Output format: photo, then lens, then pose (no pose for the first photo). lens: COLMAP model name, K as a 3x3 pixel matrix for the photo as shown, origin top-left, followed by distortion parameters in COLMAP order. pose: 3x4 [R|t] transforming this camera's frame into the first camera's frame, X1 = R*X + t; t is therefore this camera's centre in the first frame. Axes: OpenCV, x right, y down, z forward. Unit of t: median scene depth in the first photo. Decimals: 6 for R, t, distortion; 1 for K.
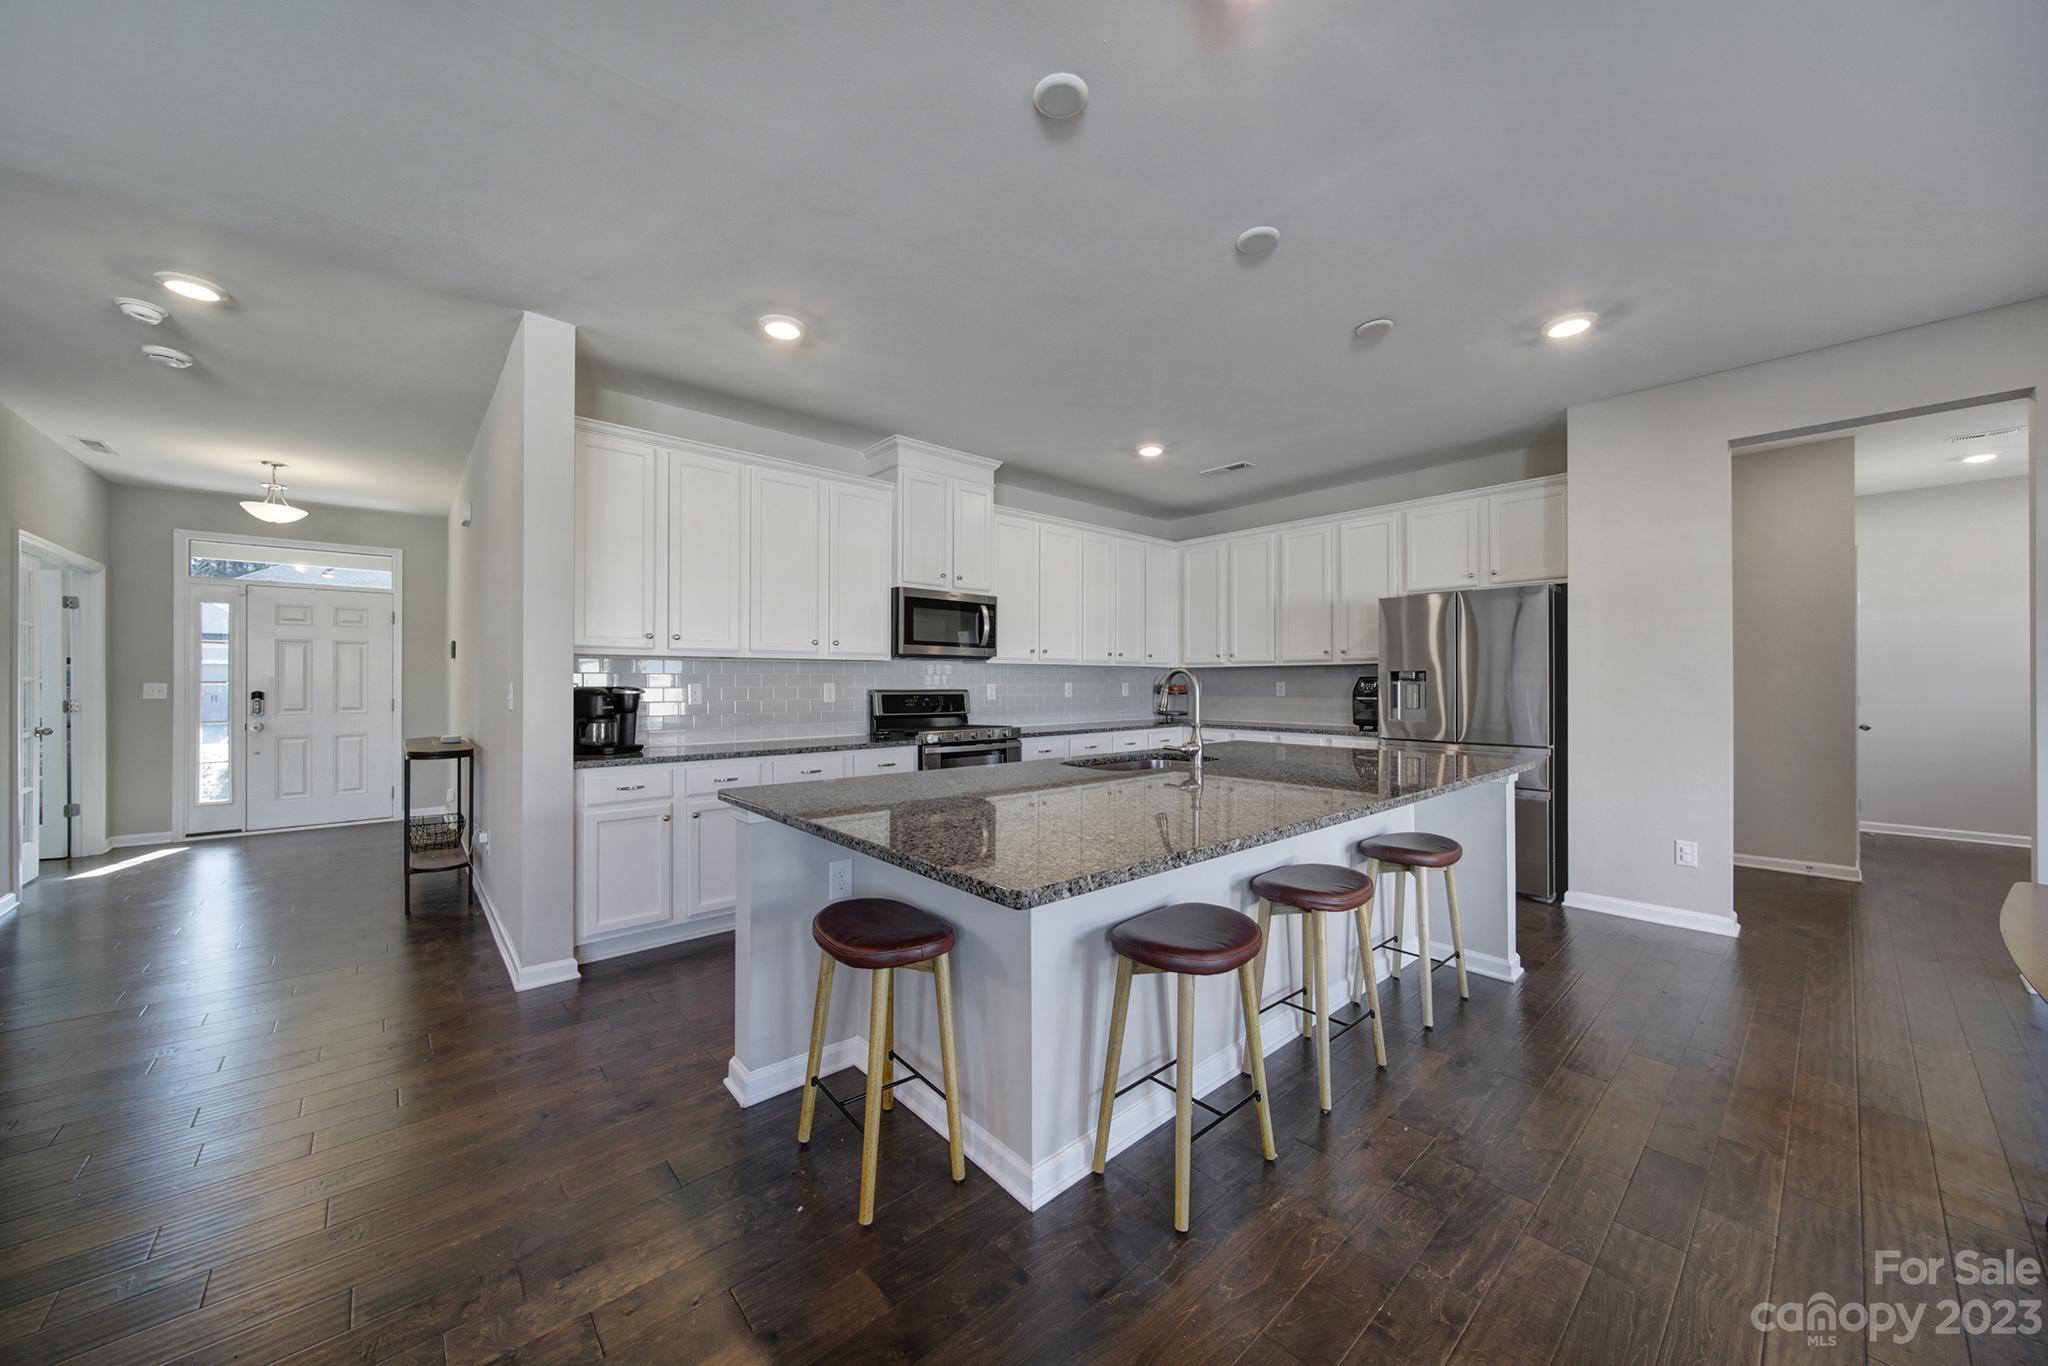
lens RADIAL K [[720.3, 0, 1021.5], [0, 720.3, 677.7], [0, 0, 1]] dist [0.001719, -0.000088]
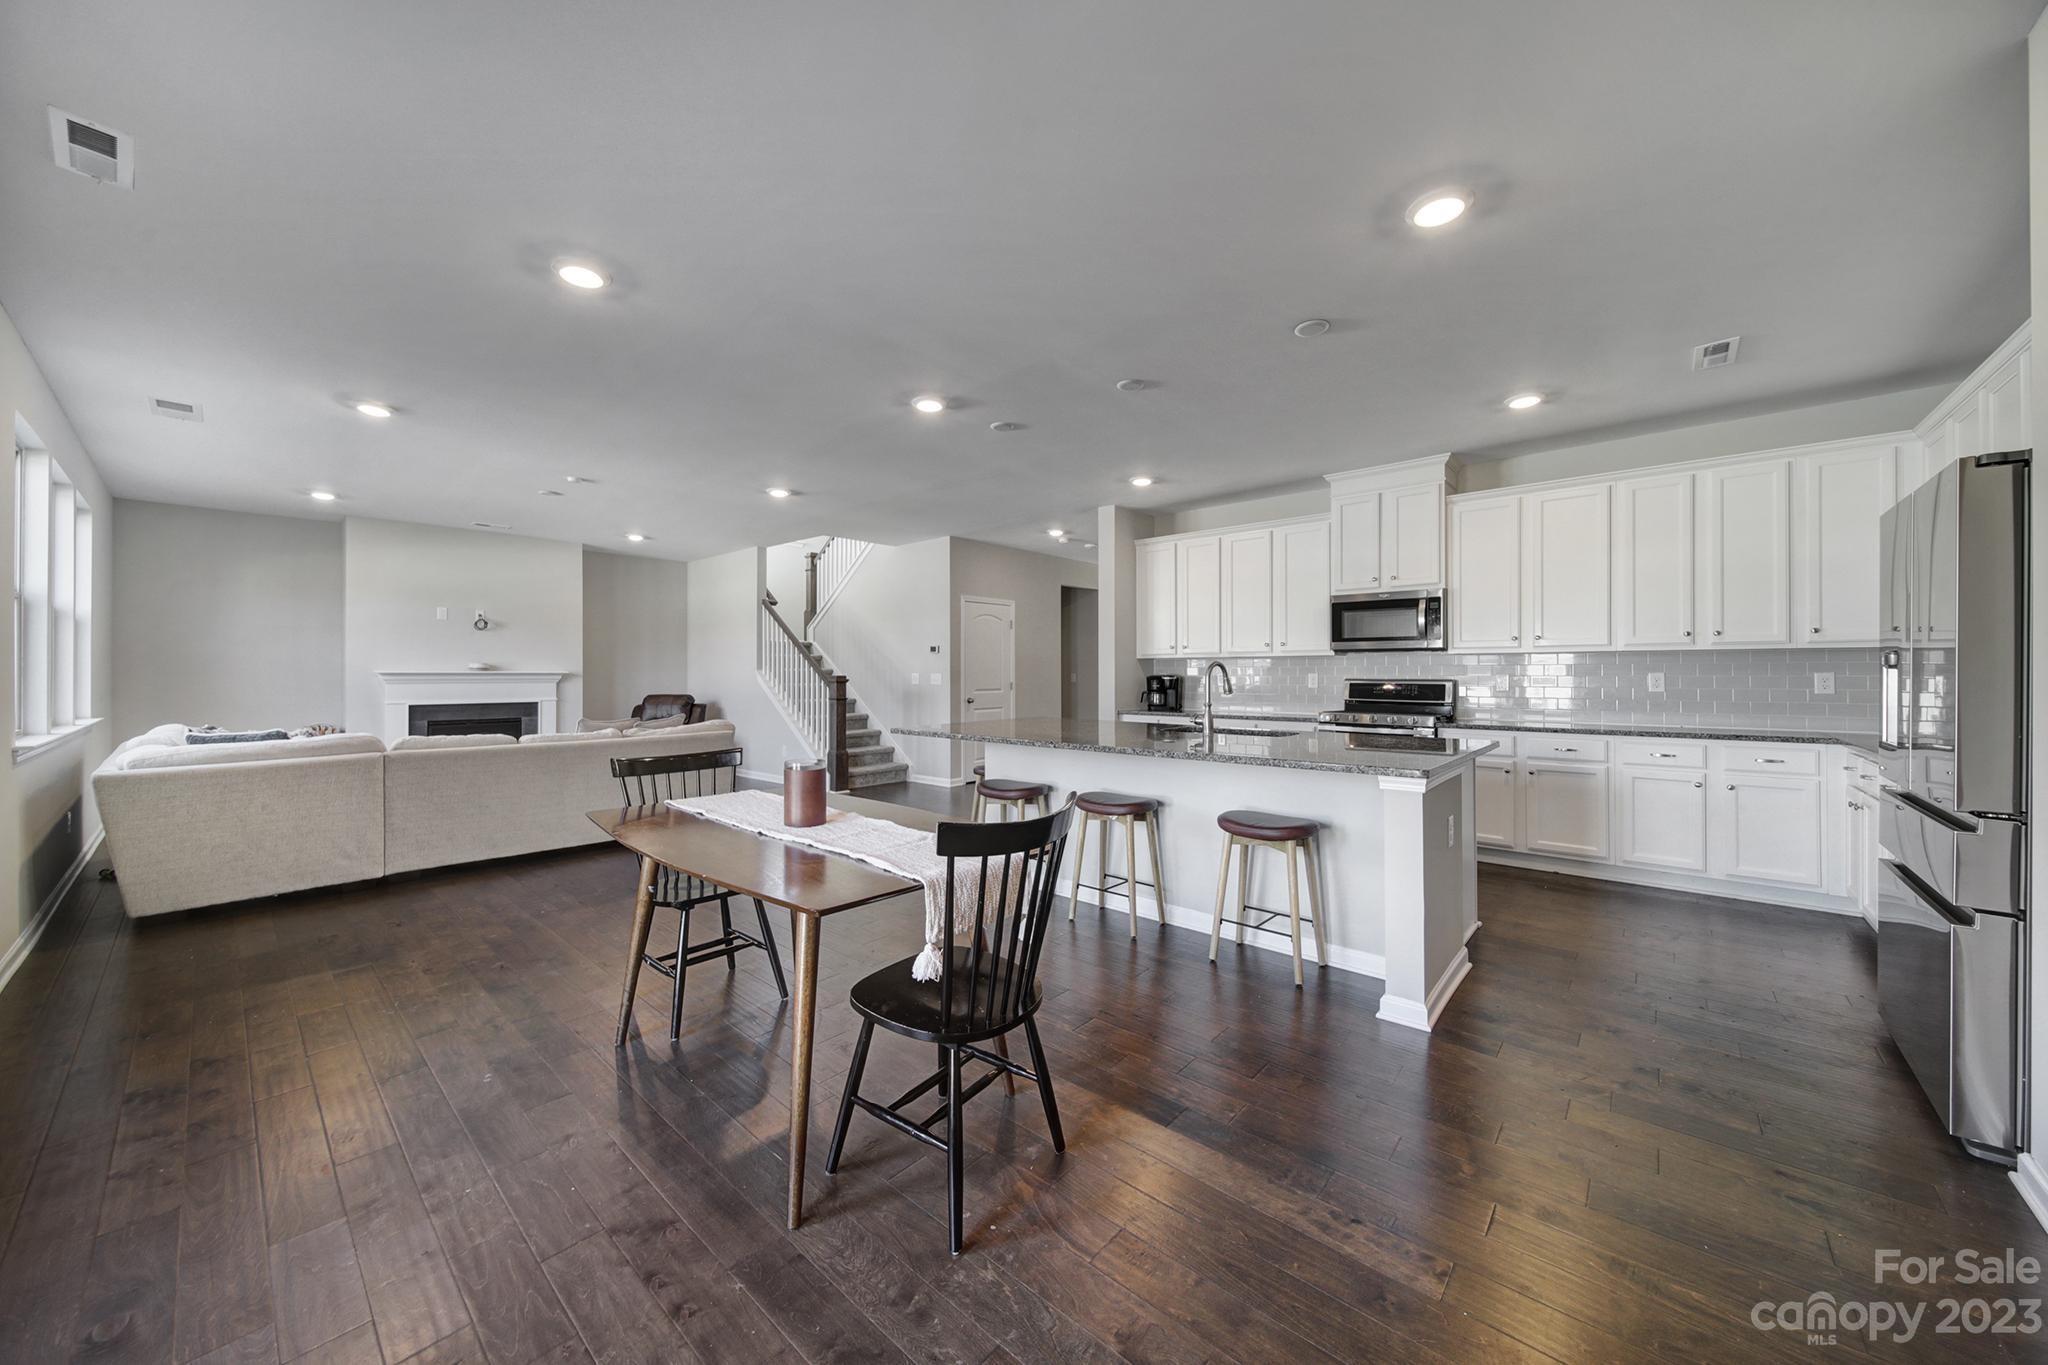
lens RADIAL K [[720.3, 0, 1025.5], [0, 720.3, 675.4], [0, 0, 1]] dist [0.001719, -0.000088]
pose [[0.129977, 0.001898, -0.991515, 0.982387], [0.004300, 0.999988, 0.002478, 0.005611], [0.991508, -0.004585, 0.129967, 0.309940]]
